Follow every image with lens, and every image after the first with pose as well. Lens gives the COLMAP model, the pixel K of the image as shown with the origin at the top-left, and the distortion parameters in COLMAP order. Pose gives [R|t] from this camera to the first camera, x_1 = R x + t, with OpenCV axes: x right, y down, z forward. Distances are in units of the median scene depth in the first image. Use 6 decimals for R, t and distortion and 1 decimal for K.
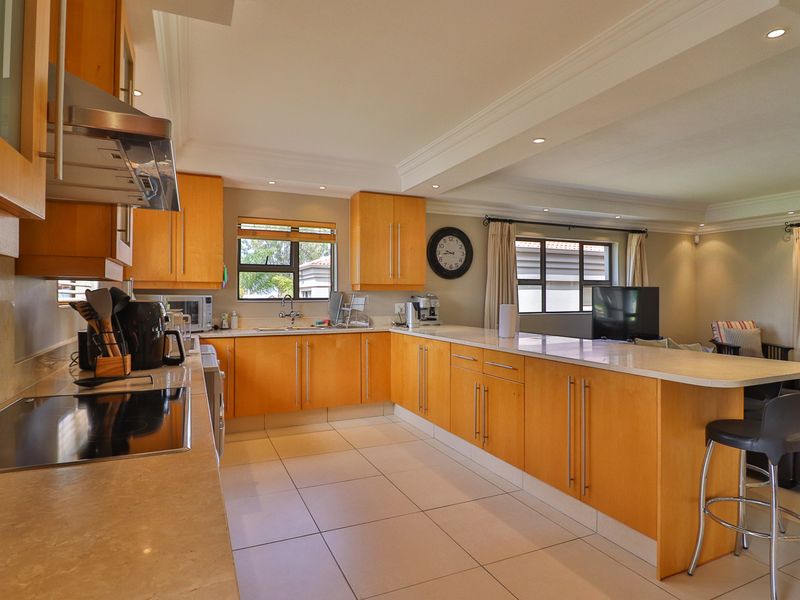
lens RADIAL K [[463.3, 0, 399.4], [0, 463.3, 295.4], [0, 0, 1]] dist [-0.001989, -0.011789]
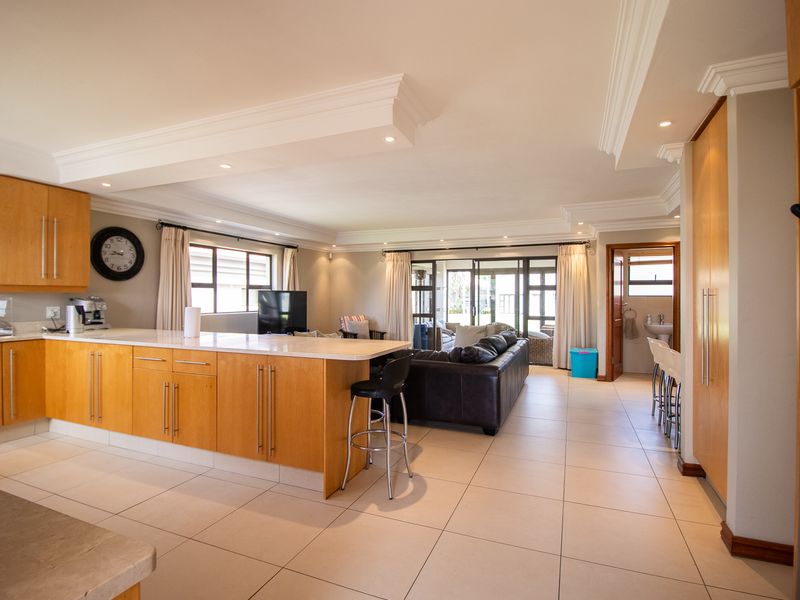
lens RADIAL K [[414.8, 0, 398.4], [0, 414.8, 298.3], [0, 0, 1]] dist [-0.005024, -0.004767]
pose [[0.730375, -0.001131, 0.683046, -0.061811], [-0.003432, 0.999980, 0.005325, -0.006130], [-0.683038, -0.006233, 0.730356, -0.038600]]
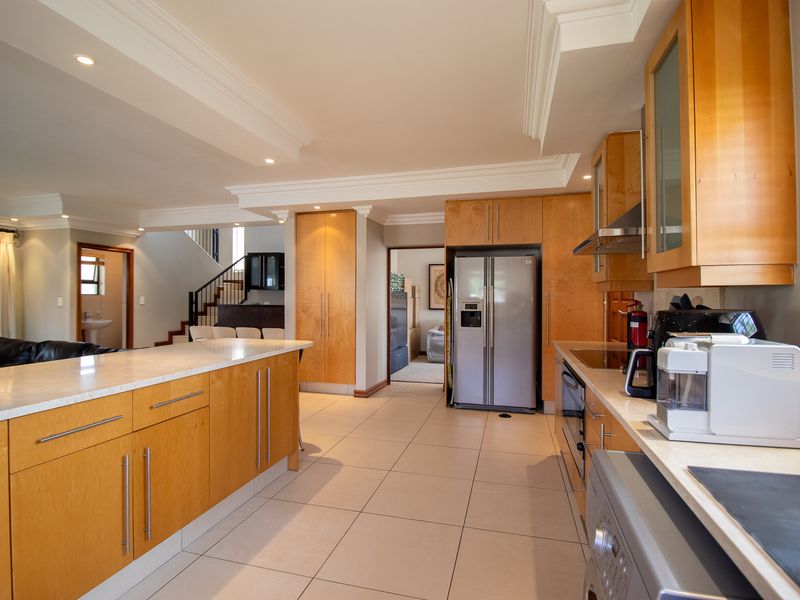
lens RADIAL K [[414.8, 0, 397.6], [0, 414.8, 298.8], [0, 0, 1]] dist [-0.005024, -0.004767]
pose [[-0.764944, -0.005373, 0.644074, -0.276874], [-0.004999, 0.999985, 0.002406, -0.002200], [-0.644077, -0.001379, -0.764959, 0.794609]]
